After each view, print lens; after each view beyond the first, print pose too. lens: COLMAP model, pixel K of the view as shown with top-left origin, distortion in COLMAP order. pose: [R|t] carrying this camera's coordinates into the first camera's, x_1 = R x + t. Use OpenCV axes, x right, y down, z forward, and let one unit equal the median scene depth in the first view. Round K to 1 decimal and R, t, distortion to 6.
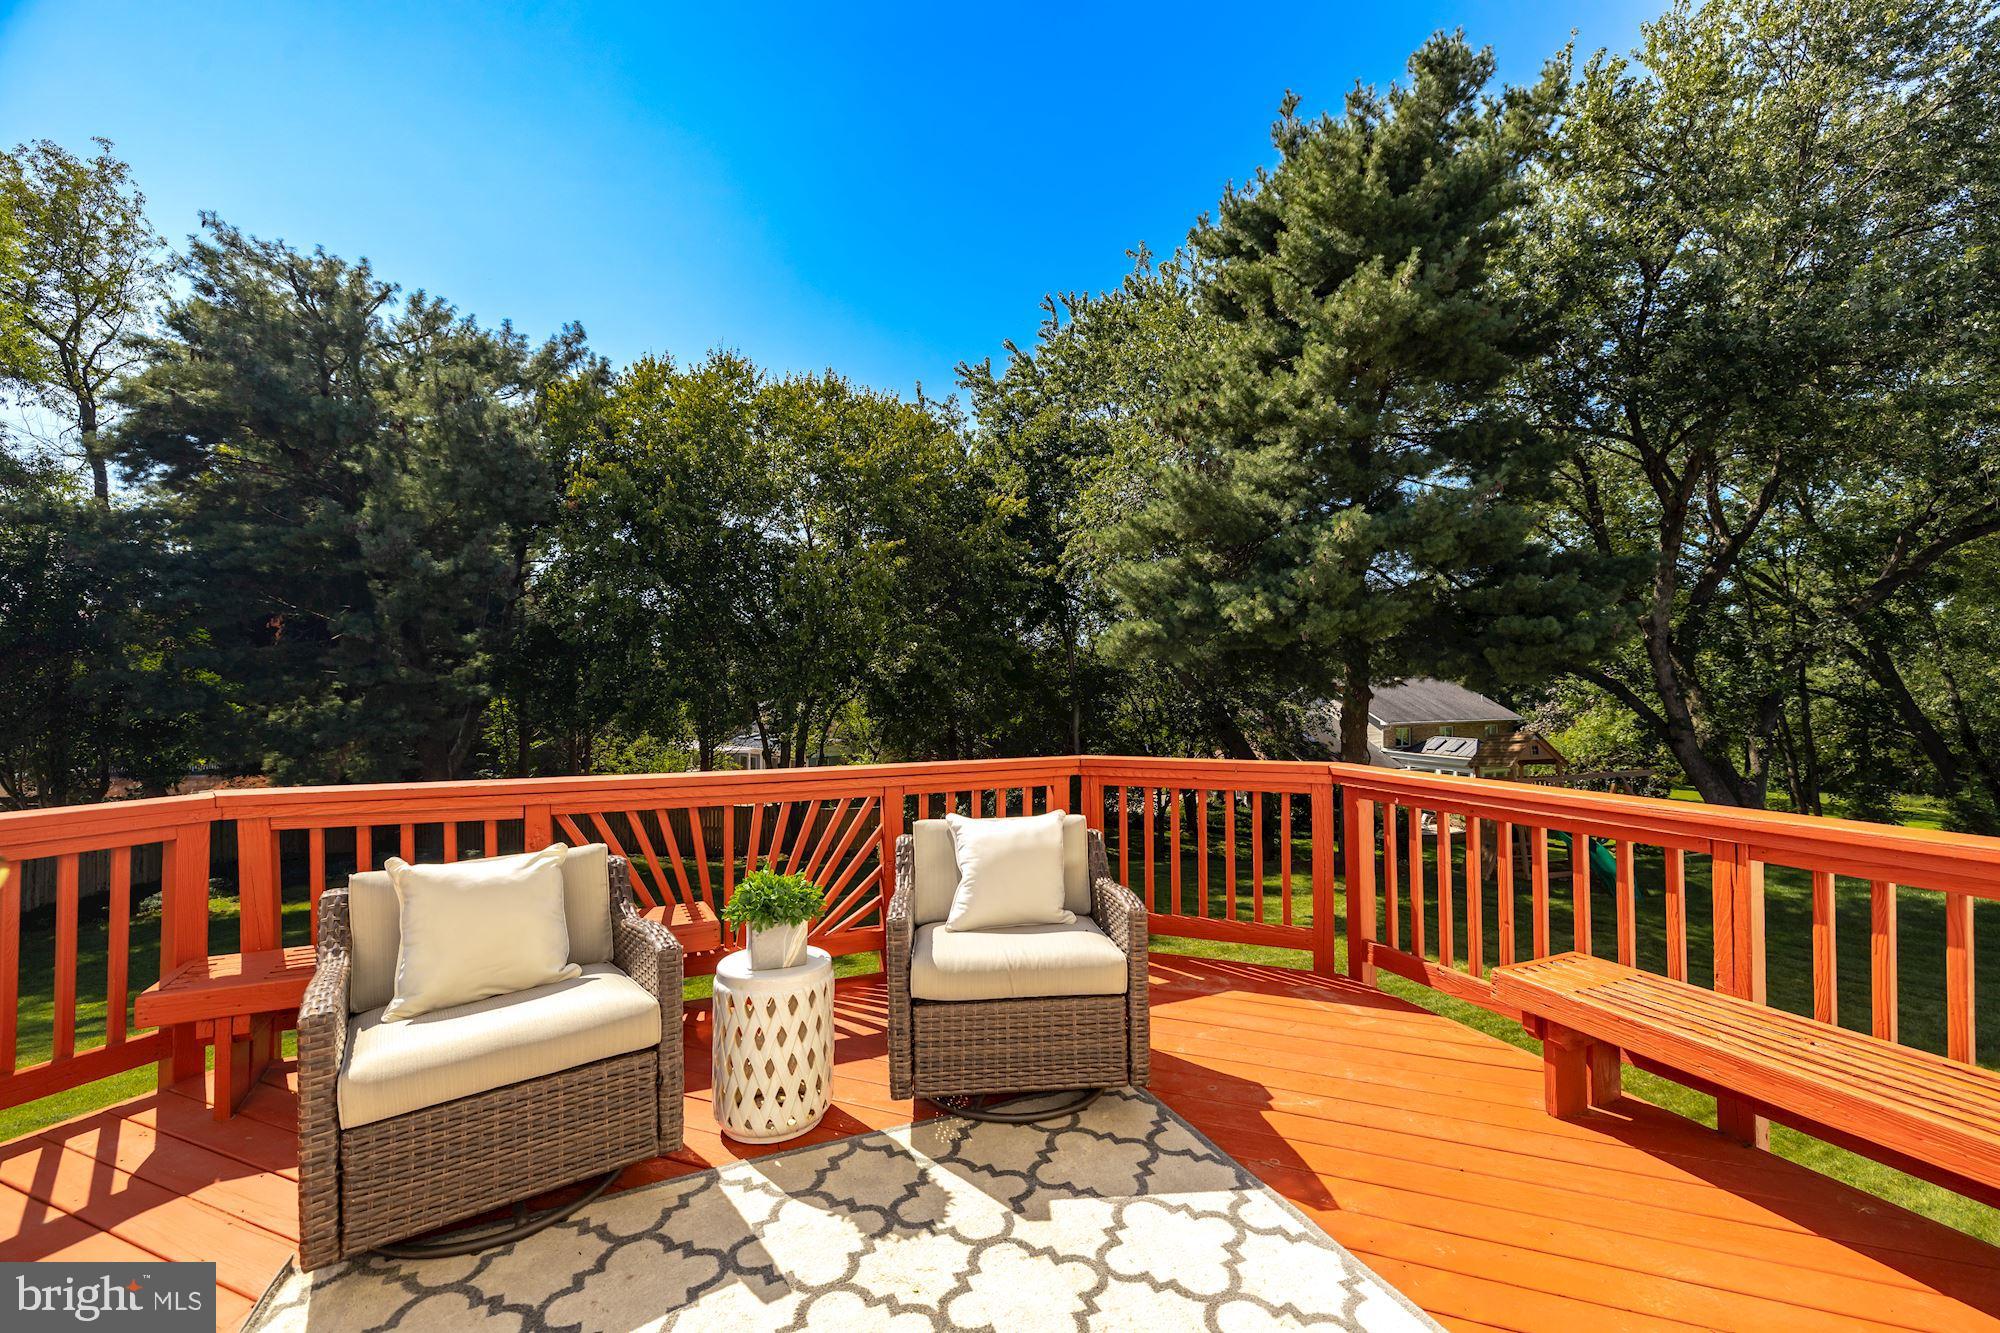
lens RADIAL K [[850.2, 0, 1022.1], [0, 850.2, 691.5], [0, 0, 1]] dist [-0.001369, -0.000731]
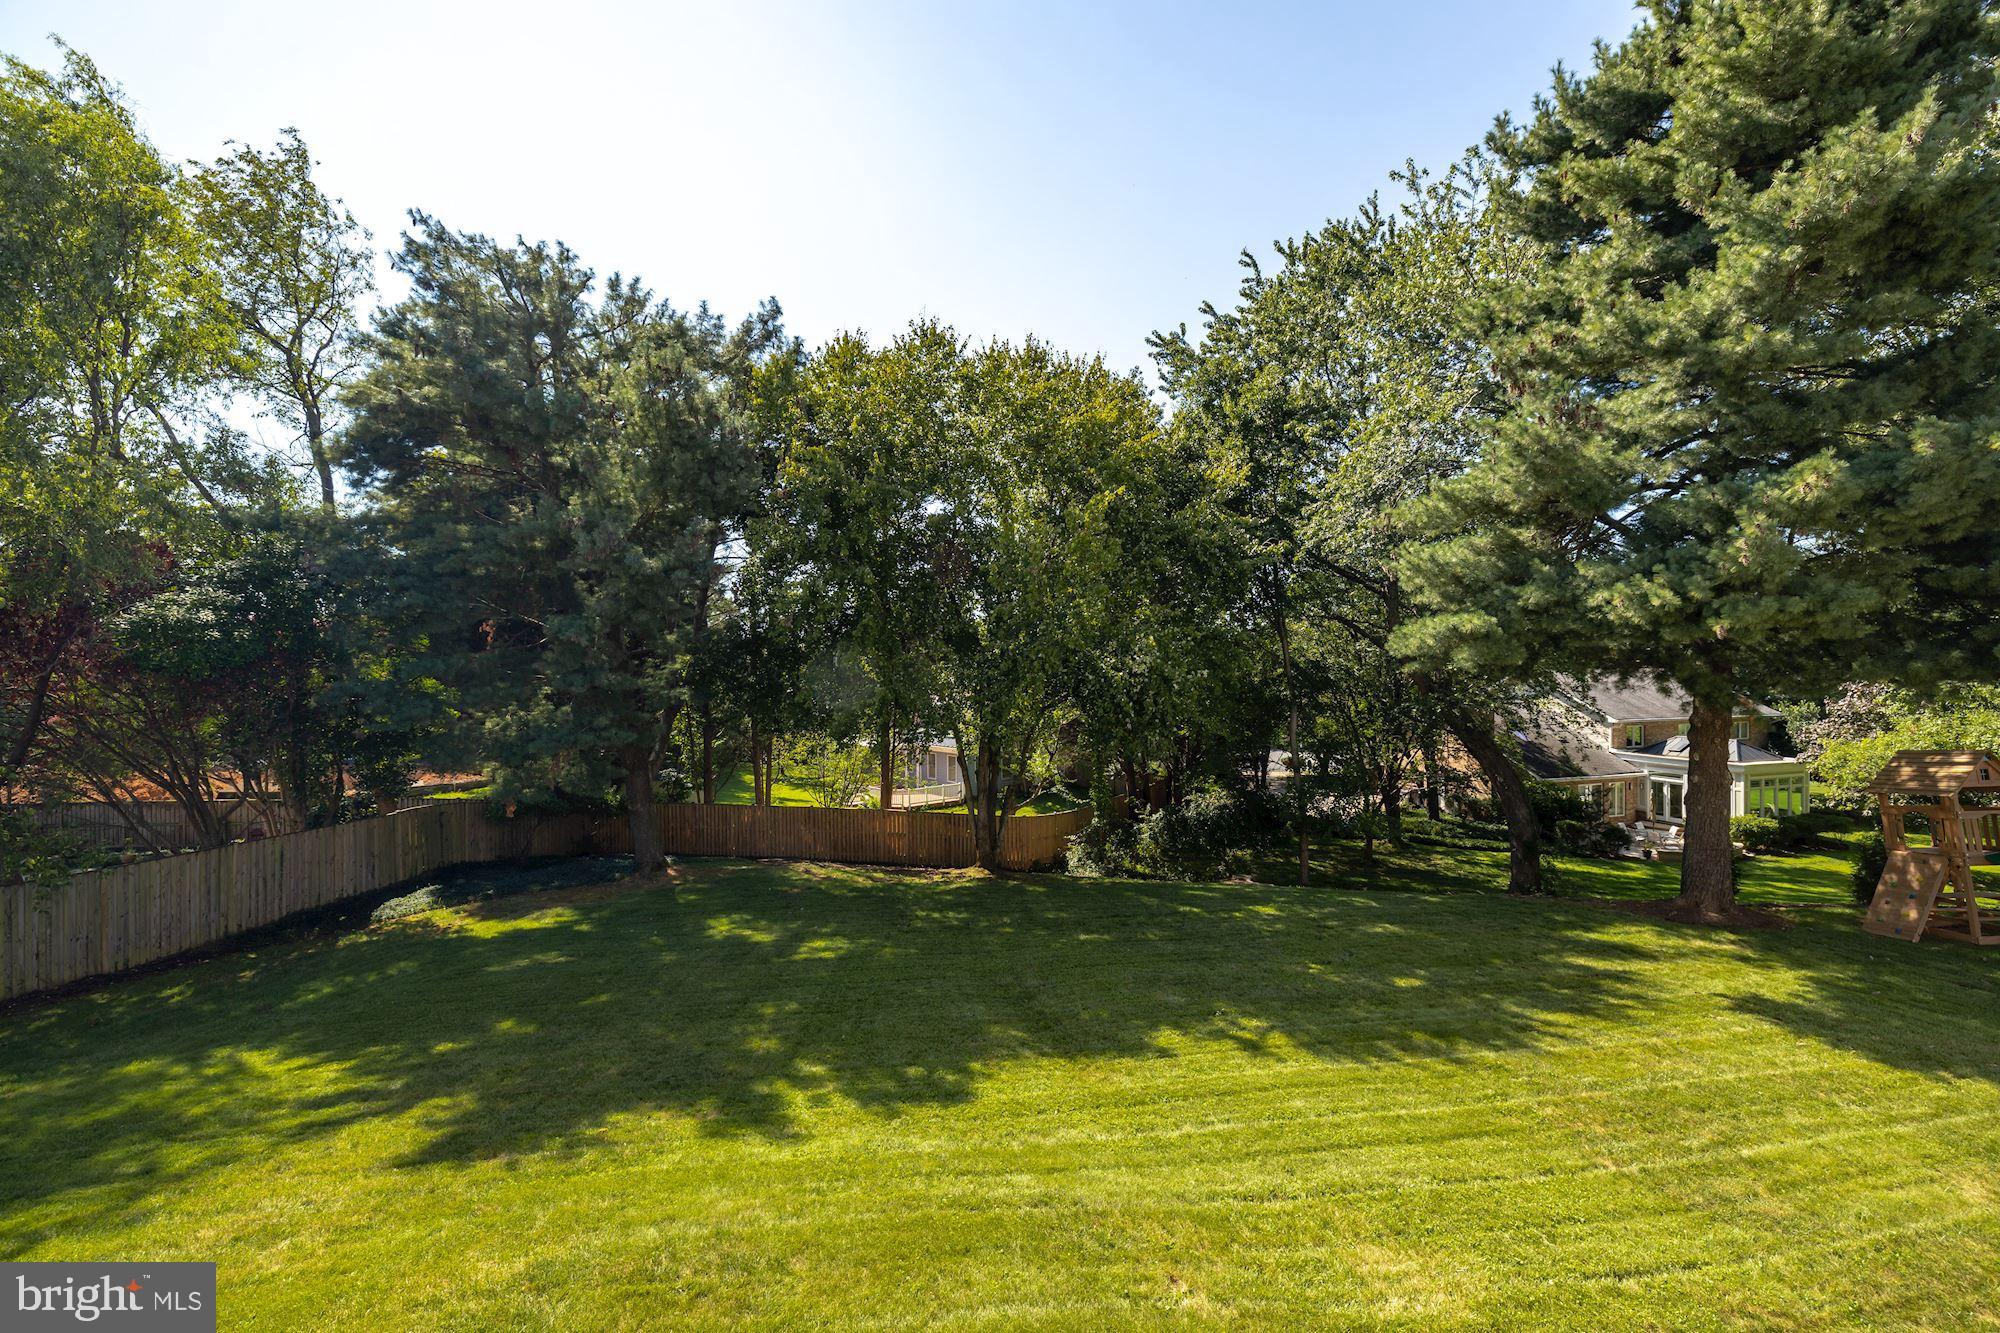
lens RADIAL K [[866.7, 0, 1005.1], [0, 866.7, 691.9], [0, 0, 1]] dist [-0.023611, 0.020537]
pose [[0.989919, -0.002073, -0.141617, -0.156895], [0.004381, 0.999863, 0.015985, -0.020140], [0.141564, -0.016445, 0.989792, 0.106492]]
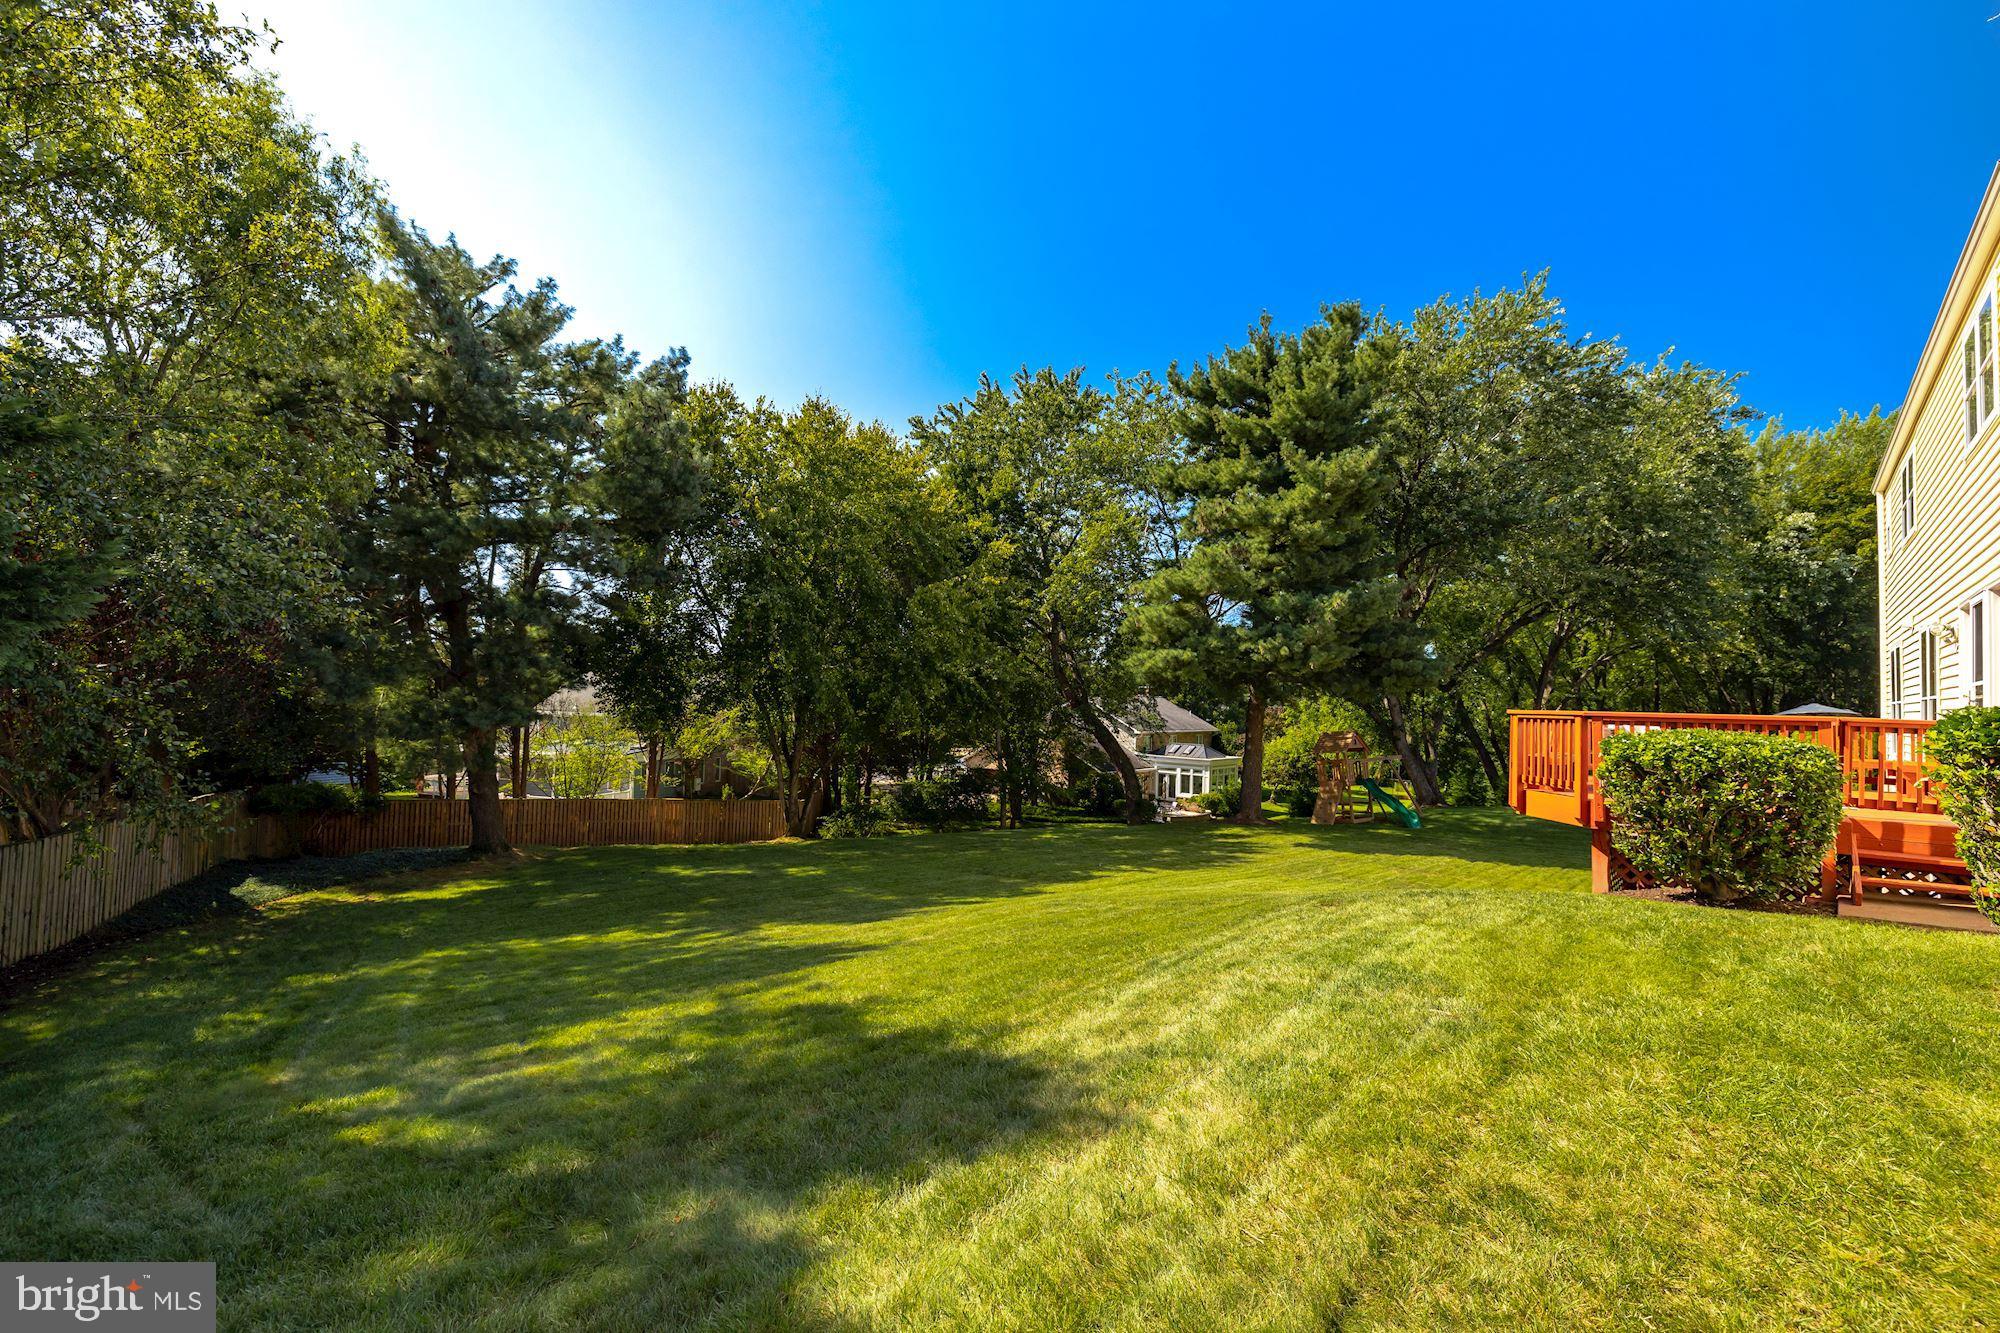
lens RADIAL K [[866.7, 0, 1005.1], [0, 866.7, 691.9], [0, 0, 1]] dist [-0.023611, 0.020537]
pose [[0.912941, 0.031737, 0.406857, -0.652127], [-0.024560, 0.999437, -0.022852, 0.028104], [-0.407353, 0.010870, 0.913206, -0.204490]]
